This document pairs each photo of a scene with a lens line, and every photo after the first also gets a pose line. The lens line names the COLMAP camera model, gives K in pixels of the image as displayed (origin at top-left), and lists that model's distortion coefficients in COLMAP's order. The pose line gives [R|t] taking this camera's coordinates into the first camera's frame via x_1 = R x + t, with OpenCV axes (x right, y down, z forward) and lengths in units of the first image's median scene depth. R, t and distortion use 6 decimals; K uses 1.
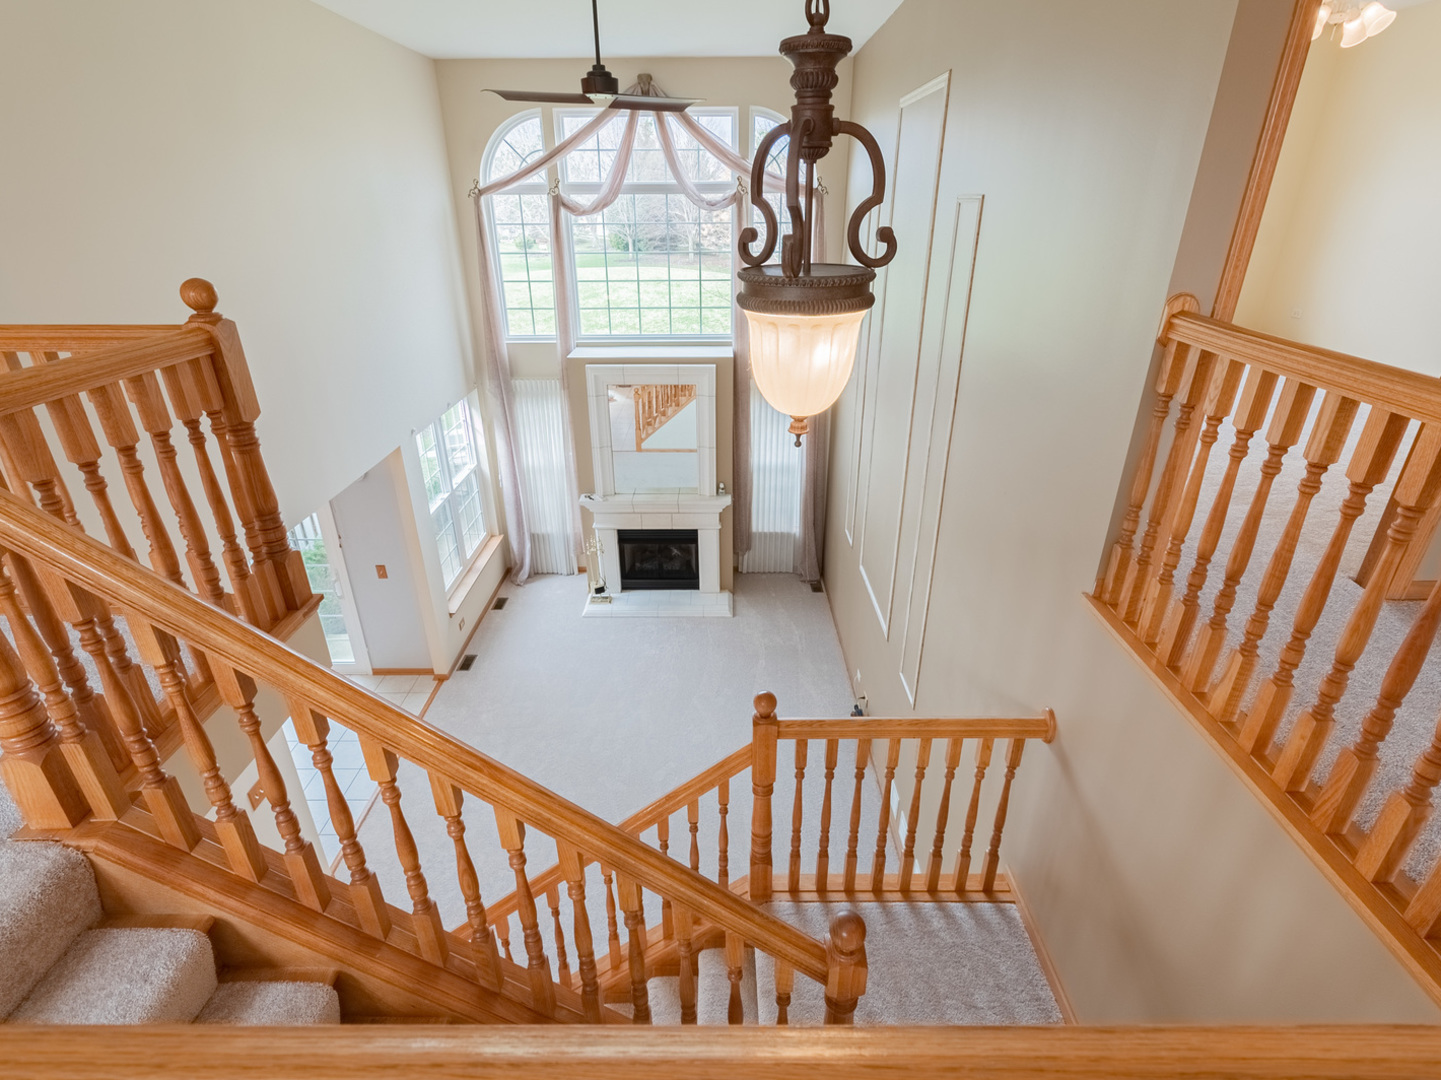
lens RADIAL K [[721.5, 0, 720.3], [0, 721.5, 540.9], [0, 0, 1]] dist [0.002689, -0.000074]
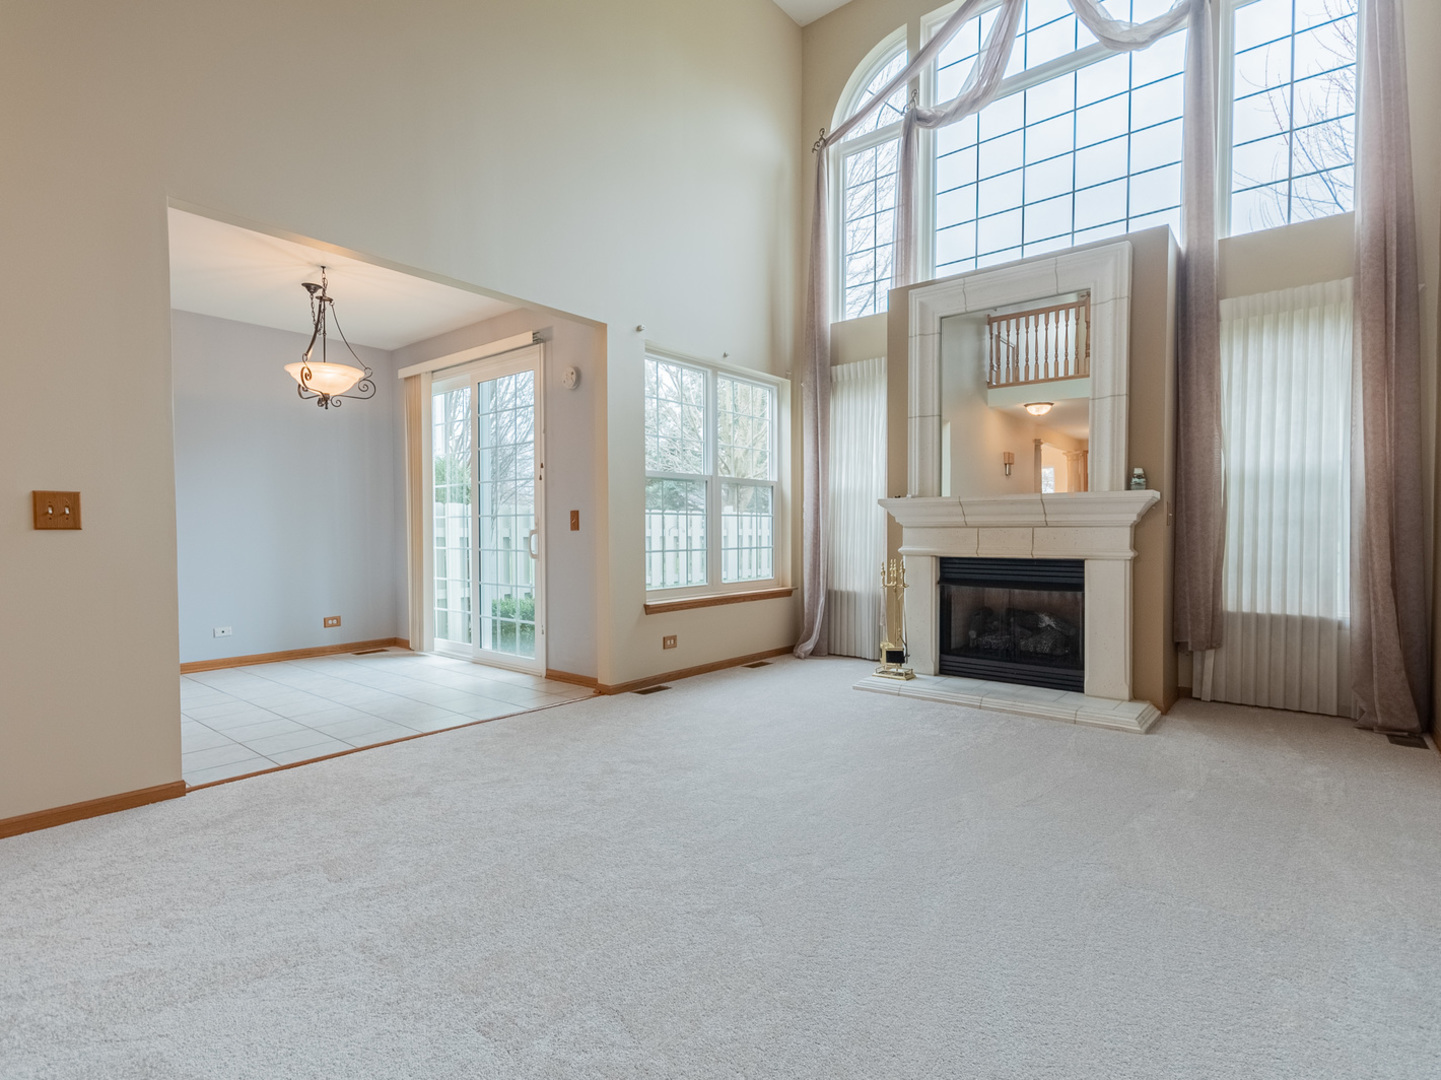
lens RADIAL K [[721.5, 0, 707.0], [0, 721.5, 543.3], [0, 0, 1]] dist [0.002689, -0.000074]
pose [[0.766466, 0.015146, -0.642106, 0.092718], [-0.273535, 0.912226, -0.304994, 0.201401], [0.581127, 0.409406, 0.703334, 0.443089]]
